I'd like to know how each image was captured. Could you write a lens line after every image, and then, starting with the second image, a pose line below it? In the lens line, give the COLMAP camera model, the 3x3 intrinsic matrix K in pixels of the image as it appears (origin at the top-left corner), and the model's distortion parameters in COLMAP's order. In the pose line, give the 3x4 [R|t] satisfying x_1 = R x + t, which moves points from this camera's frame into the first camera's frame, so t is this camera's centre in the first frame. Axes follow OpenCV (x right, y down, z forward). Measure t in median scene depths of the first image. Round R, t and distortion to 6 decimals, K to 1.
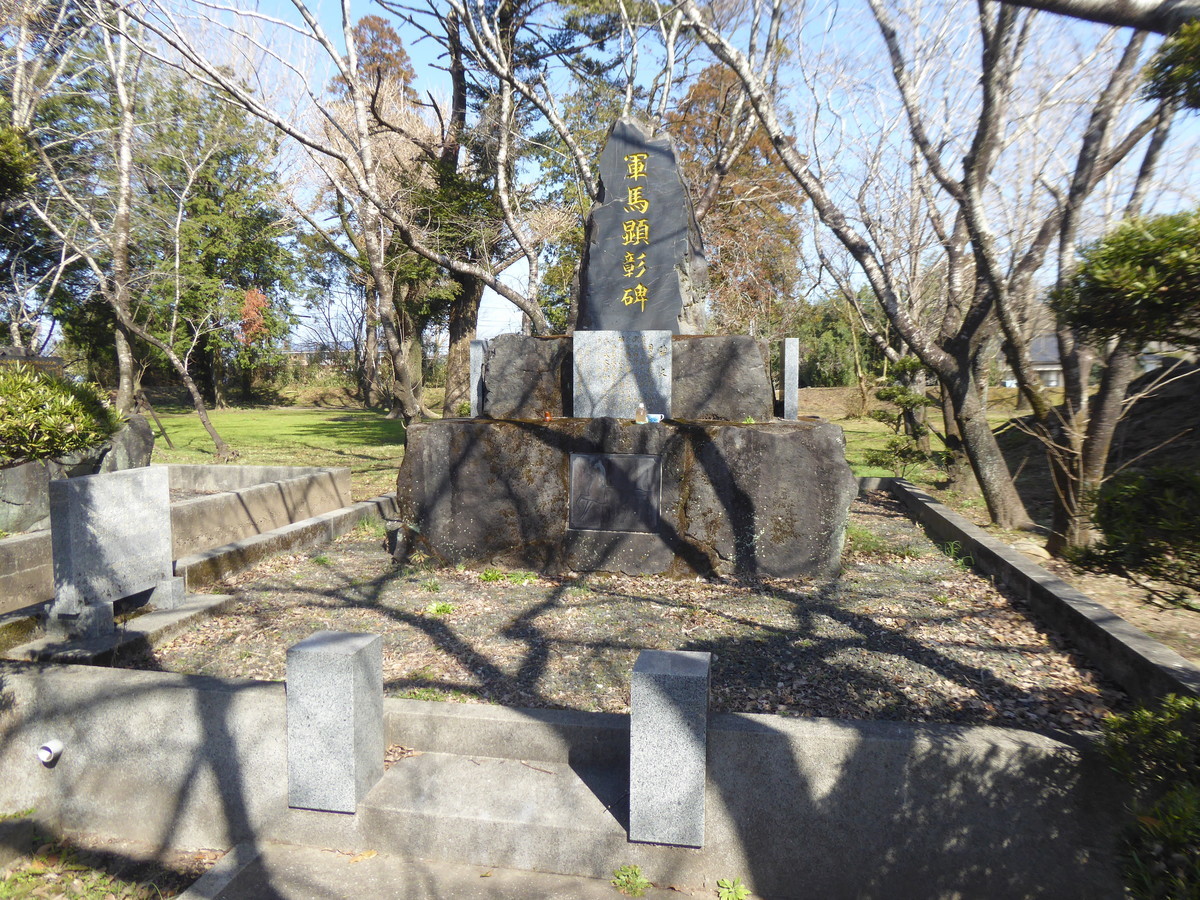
lens RADIAL K [[863.5, 0, 600.0], [0, 863.5, 450.0], [0, 0, 1]] dist [-0.025145, -0.000002]
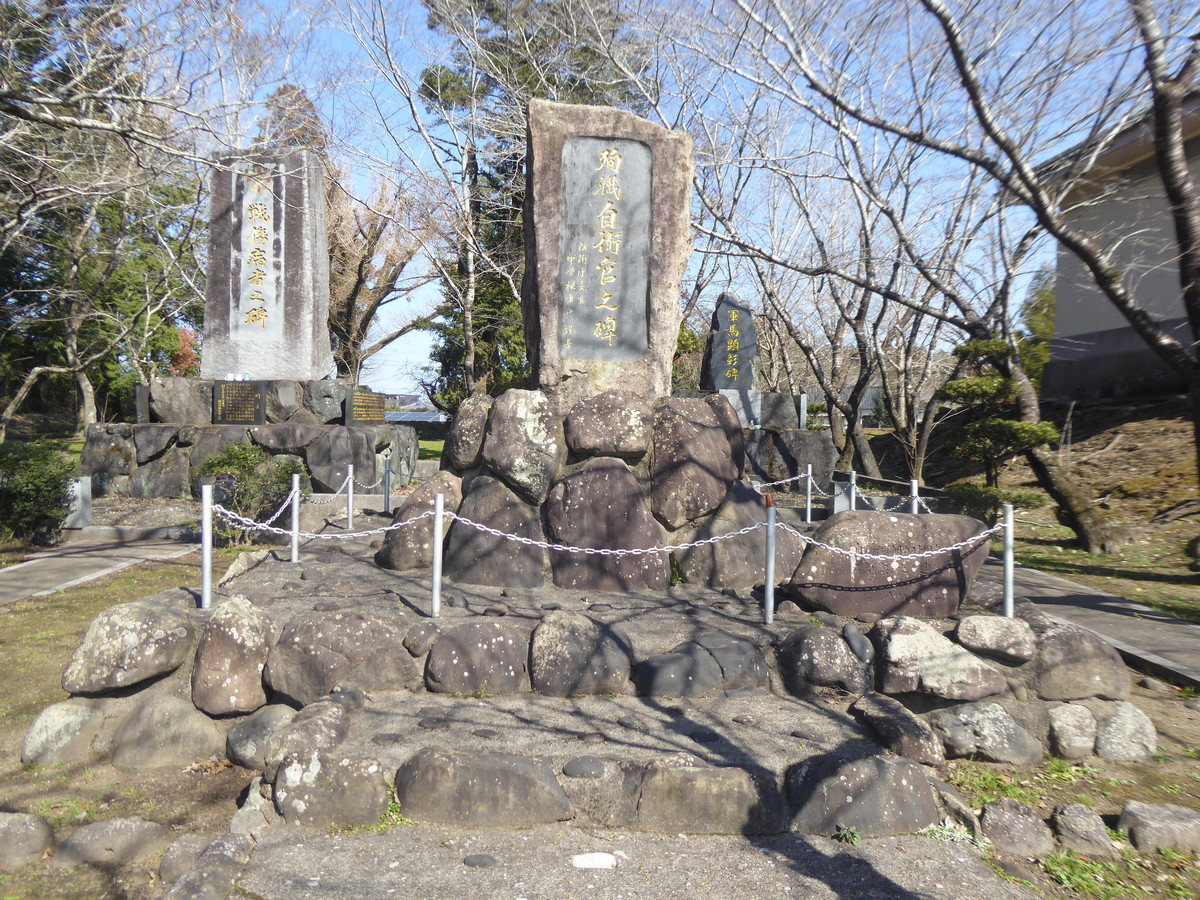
lens RADIAL K [[863.5, 0, 600.0], [0, 863.5, 450.0], [0, 0, 1]] dist [-0.025145, -0.000002]
pose [[0.975436, 0.012152, 0.219946, -0.776890], [-0.002237, 0.998972, -0.045270, 0.119113], [-0.220270, 0.043666, 0.974461, -1.073732]]
